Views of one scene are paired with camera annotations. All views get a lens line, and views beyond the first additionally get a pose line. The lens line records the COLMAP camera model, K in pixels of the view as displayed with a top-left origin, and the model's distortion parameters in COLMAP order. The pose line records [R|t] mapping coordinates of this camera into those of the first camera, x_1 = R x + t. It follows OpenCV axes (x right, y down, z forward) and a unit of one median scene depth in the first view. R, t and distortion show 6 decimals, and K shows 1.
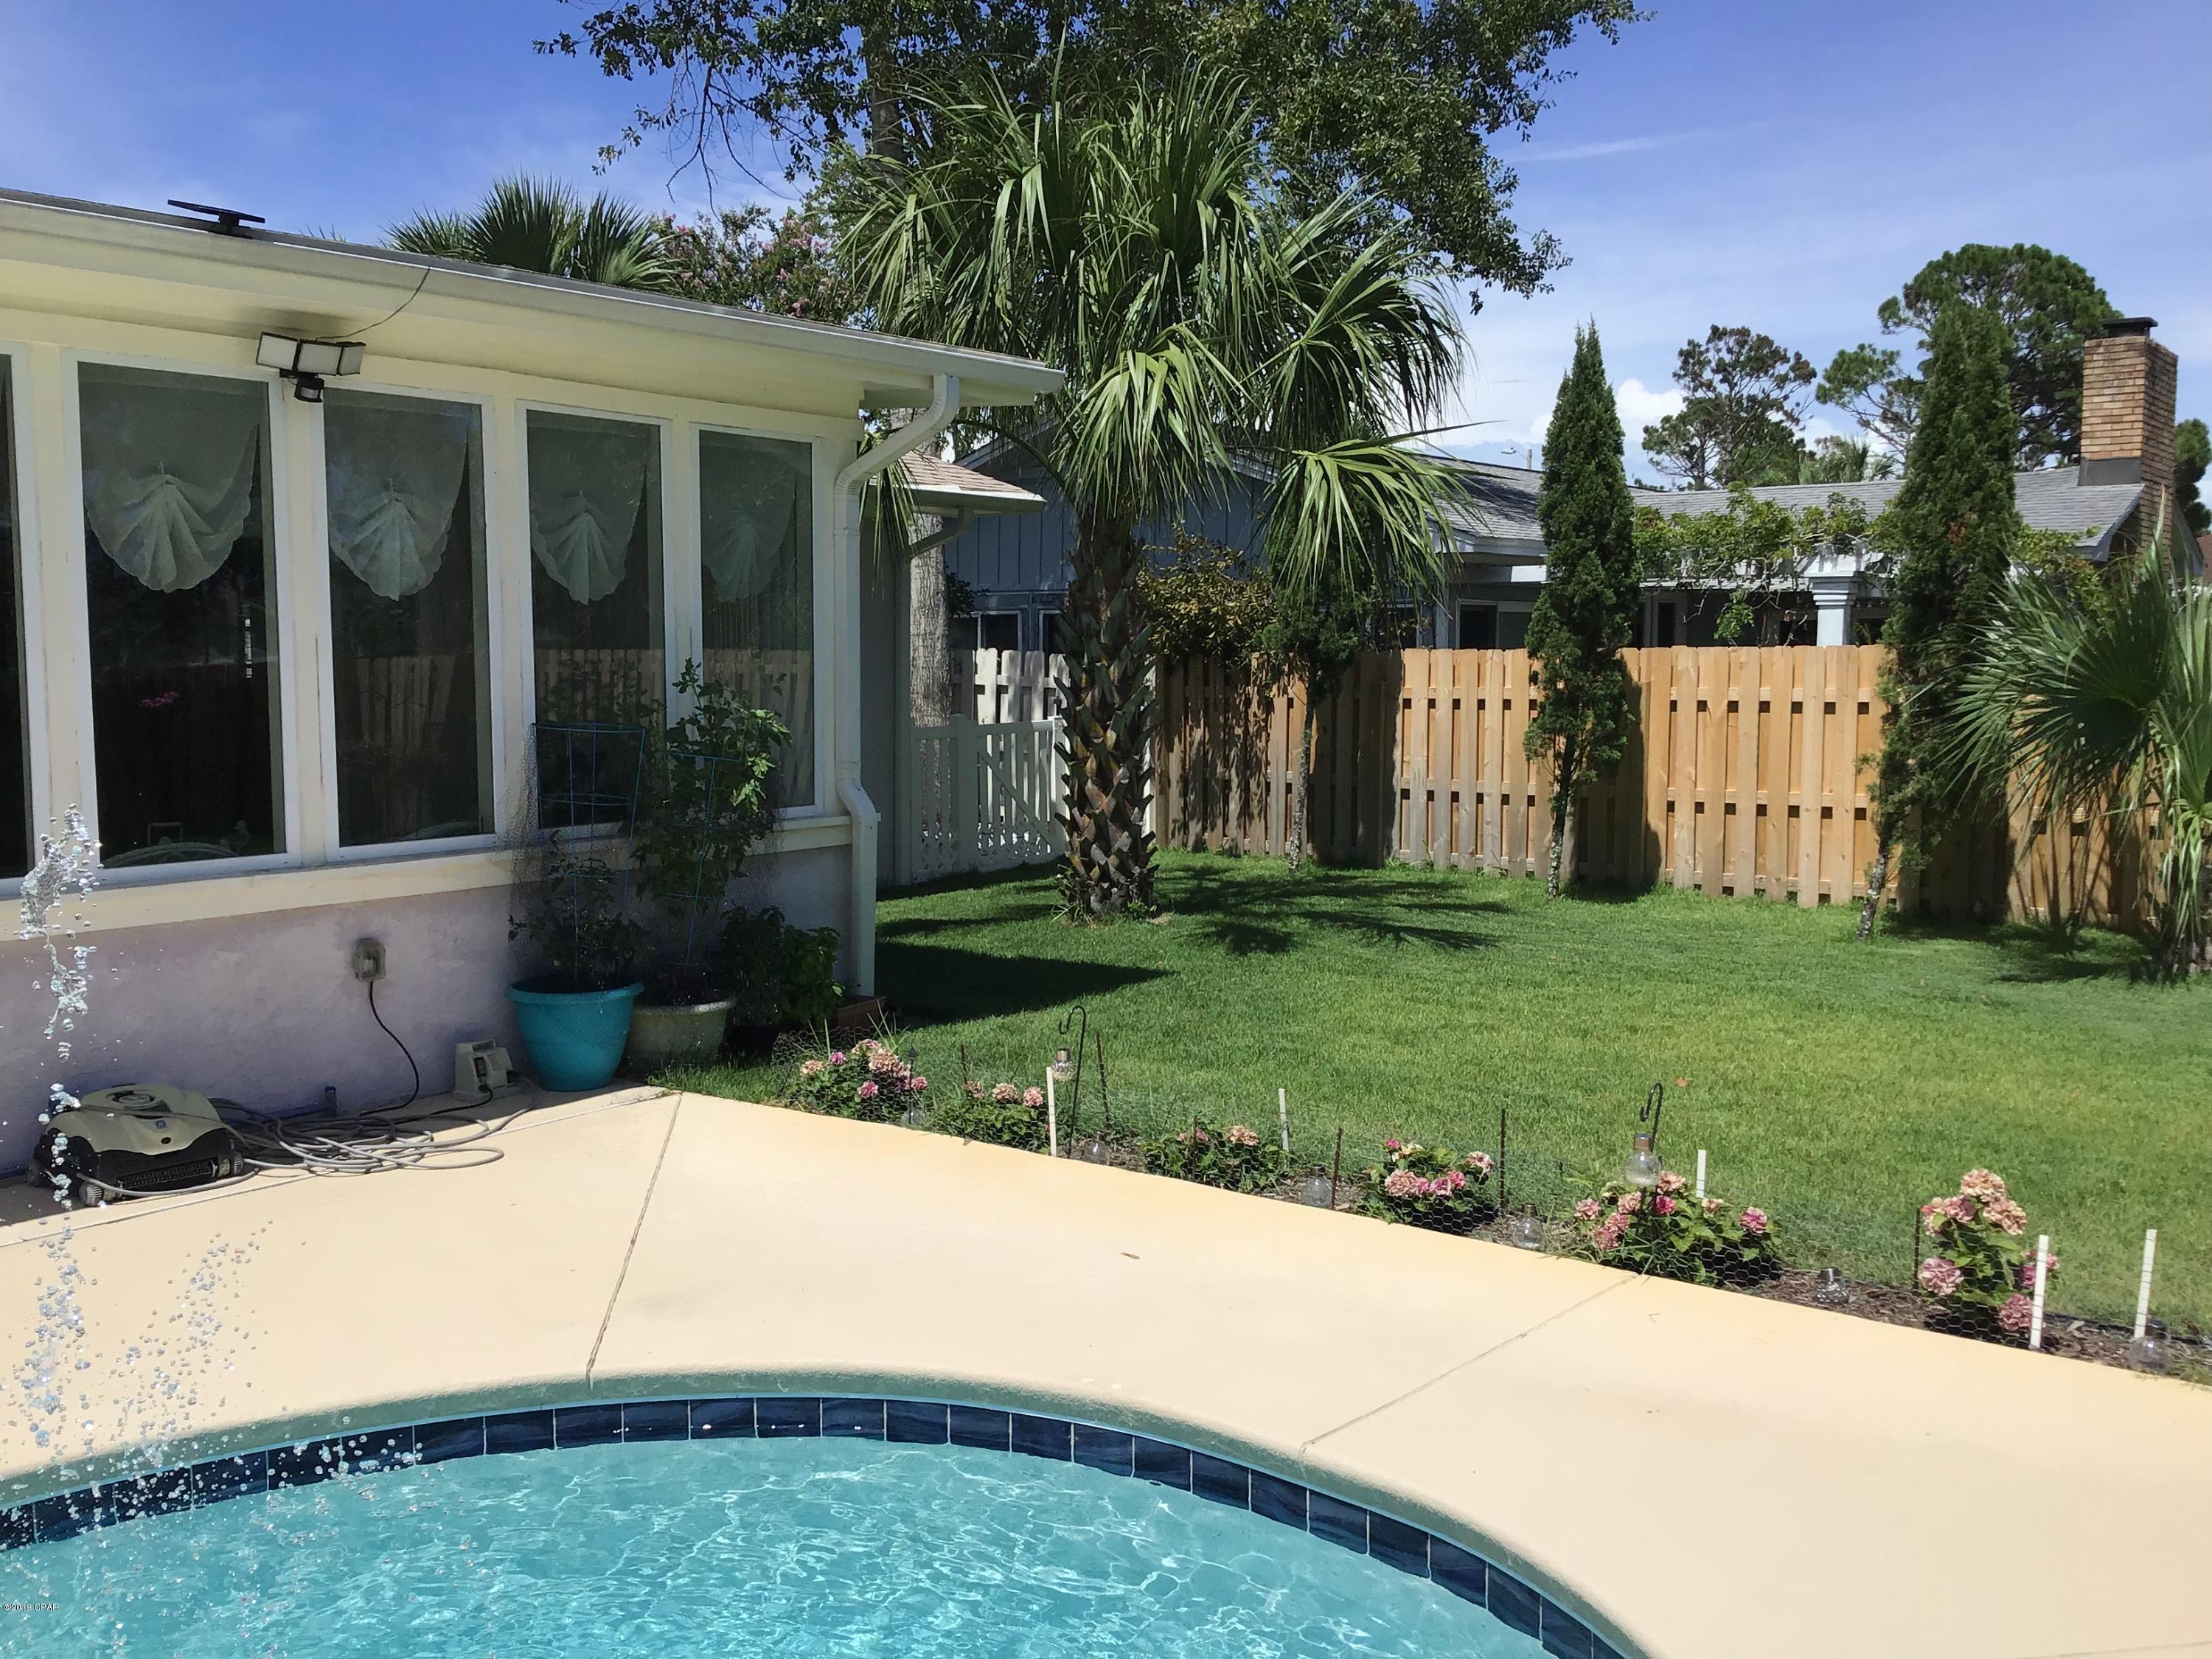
lens RADIAL K [[2020.4, 0, 1103.4], [0, 2020.4, 848.5], [0, 0, 1]] dist [0.020874, 0.000000]
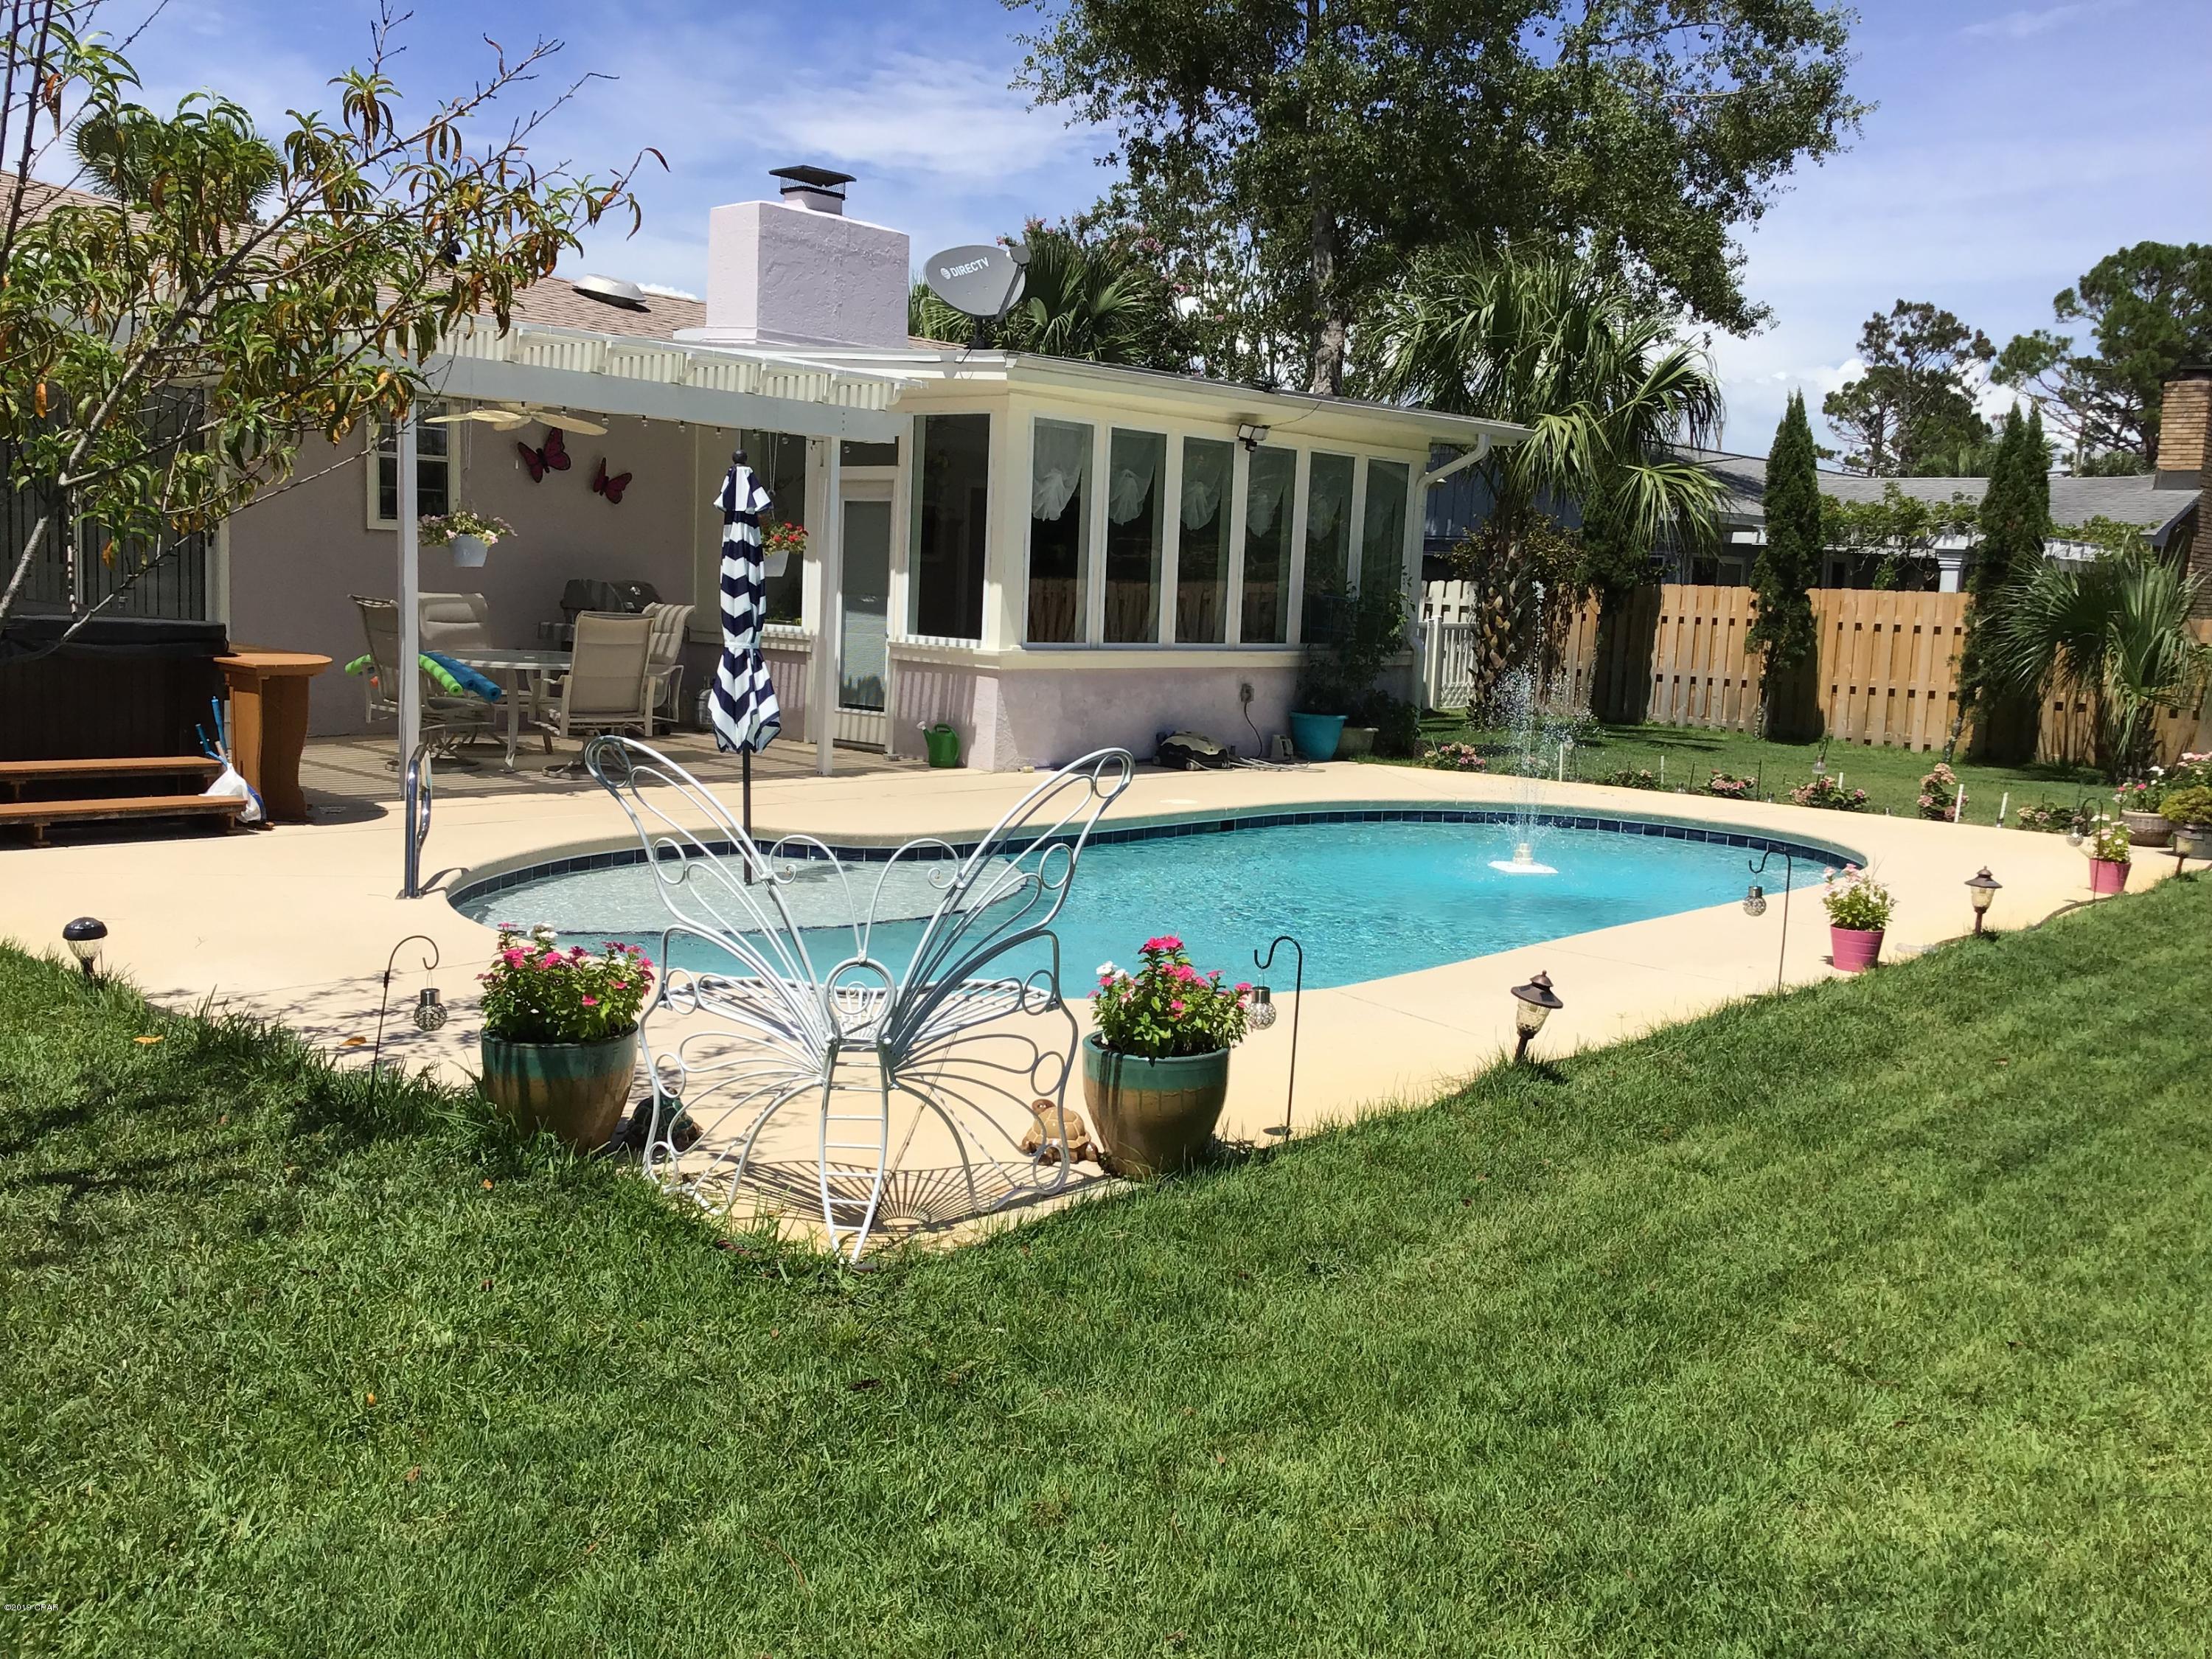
lens RADIAL K [[2020.4, 0, 1106.1], [0, 2020.4, 812.5], [0, 0, 1]] dist [0.020874, 0.000000]
pose [[0.996334, 0.051151, -0.068571, -0.155332], [-0.050143, 0.998608, 0.016343, 0.069122], [0.069311, -0.012845, 0.997512, -0.556444]]
